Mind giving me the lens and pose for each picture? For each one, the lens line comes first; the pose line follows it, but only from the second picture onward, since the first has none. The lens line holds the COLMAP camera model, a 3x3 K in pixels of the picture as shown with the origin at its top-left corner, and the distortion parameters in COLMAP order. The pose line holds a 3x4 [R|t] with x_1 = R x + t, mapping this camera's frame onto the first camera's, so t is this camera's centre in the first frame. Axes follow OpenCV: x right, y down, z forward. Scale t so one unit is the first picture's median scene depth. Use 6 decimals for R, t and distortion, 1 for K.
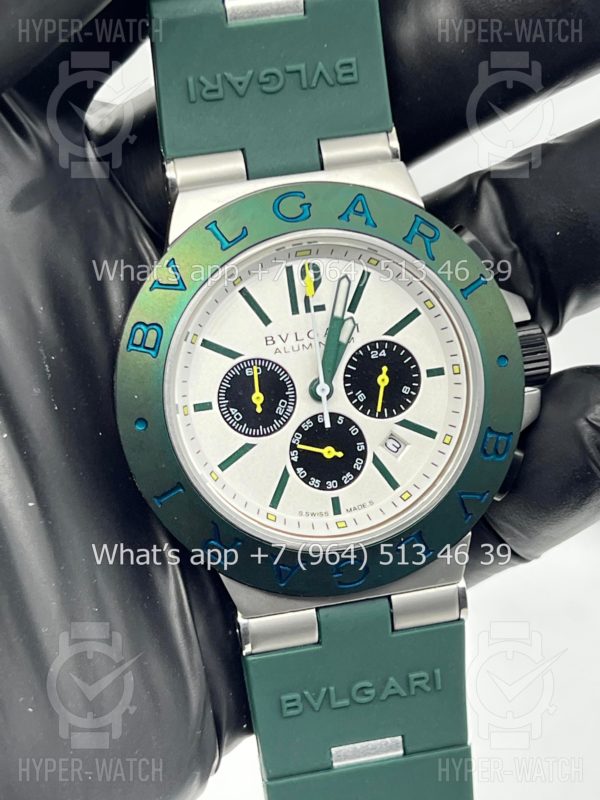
lens RADIAL K [[1864.0, 0, 296.3], [0, 1864.0, 399.6], [0, 0, 1]] dist [0.205157, 0.000000]
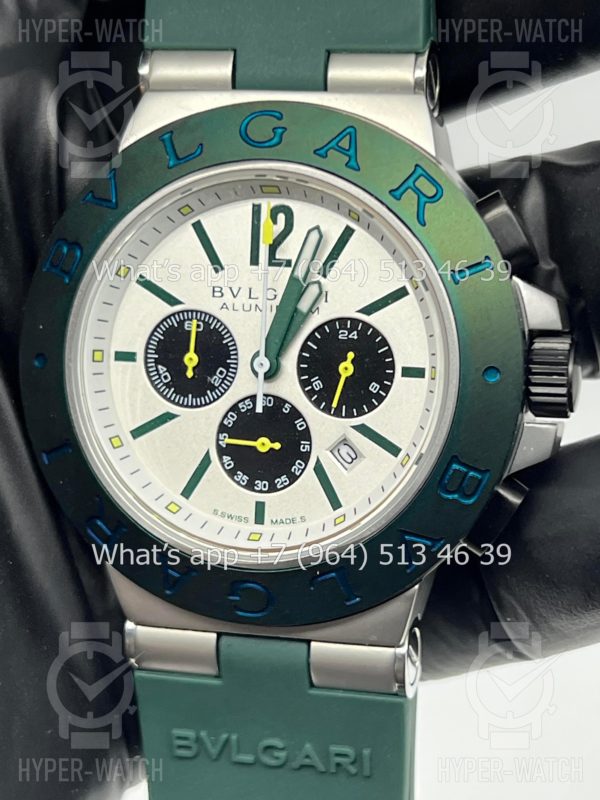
lens RADIAL K [[1864.0, 0, 305.1], [0, 1864.0, 404.7], [0, 0, 1]] dist [0.205157, 0.000000]
pose [[0.907892, 0.200592, -0.368096, 0.321987], [-0.198667, 0.979099, 0.043552, -0.026371], [0.369139, 0.033588, 0.928767, 0.270035]]
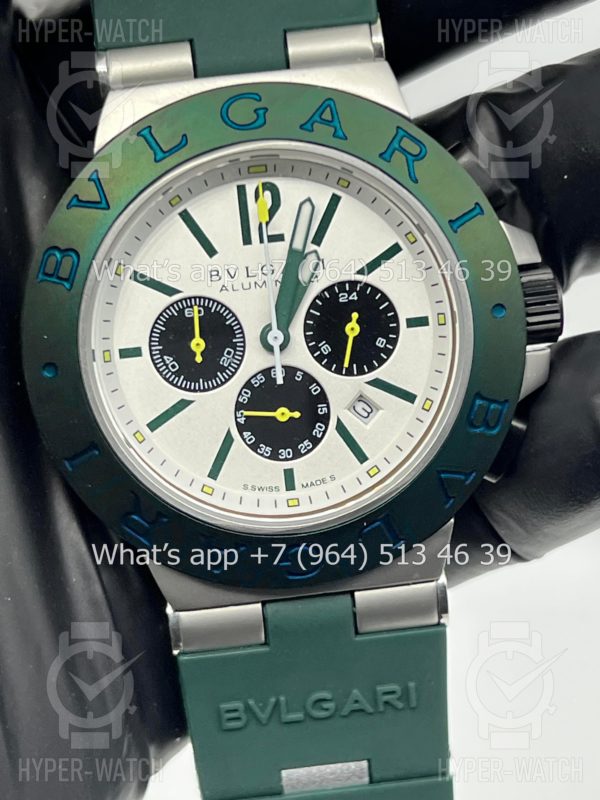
lens RADIAL K [[1864.0, 0, 296.5], [0, 1864.0, 407.7], [0, 0, 1]] dist [0.205157, 0.000000]
pose [[0.994393, 0.041802, -0.097138, 0.103422], [-0.039910, 0.998975, 0.021344, 0.007516], [0.097930, -0.017347, 0.995042, 0.181607]]
